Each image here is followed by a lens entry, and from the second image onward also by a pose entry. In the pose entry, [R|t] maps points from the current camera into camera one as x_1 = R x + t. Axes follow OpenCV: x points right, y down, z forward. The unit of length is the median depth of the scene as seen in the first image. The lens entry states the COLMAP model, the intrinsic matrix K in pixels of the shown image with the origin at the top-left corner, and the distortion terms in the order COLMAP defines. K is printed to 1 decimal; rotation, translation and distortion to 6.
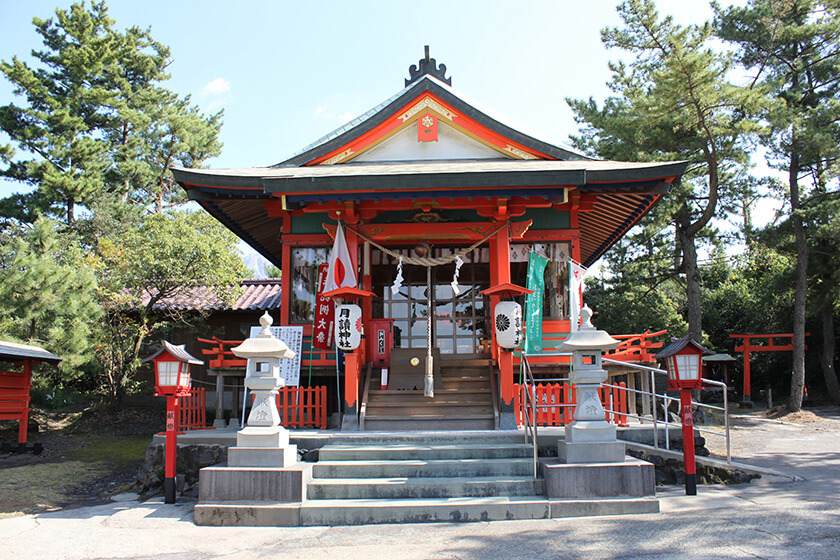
lens RADIAL K [[703.6, 0, 420.0], [0, 703.6, 280.0], [0, 0, 1]] dist [-0.153956, 0.115886]
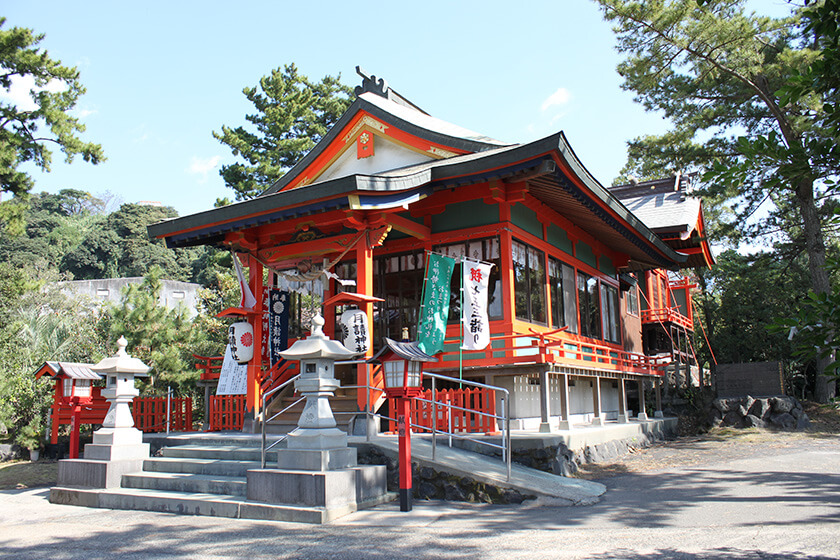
lens RADIAL K [[703.6, 0, 420.0], [0, 703.6, 280.0], [0, 0, 1]] dist [-0.153956, 0.115886]
pose [[0.879405, -0.092520, -0.466997, 0.802621], [0.091838, 0.995478, -0.024280, 0.024204], [0.467132, -0.021536, 0.883925, 0.164287]]
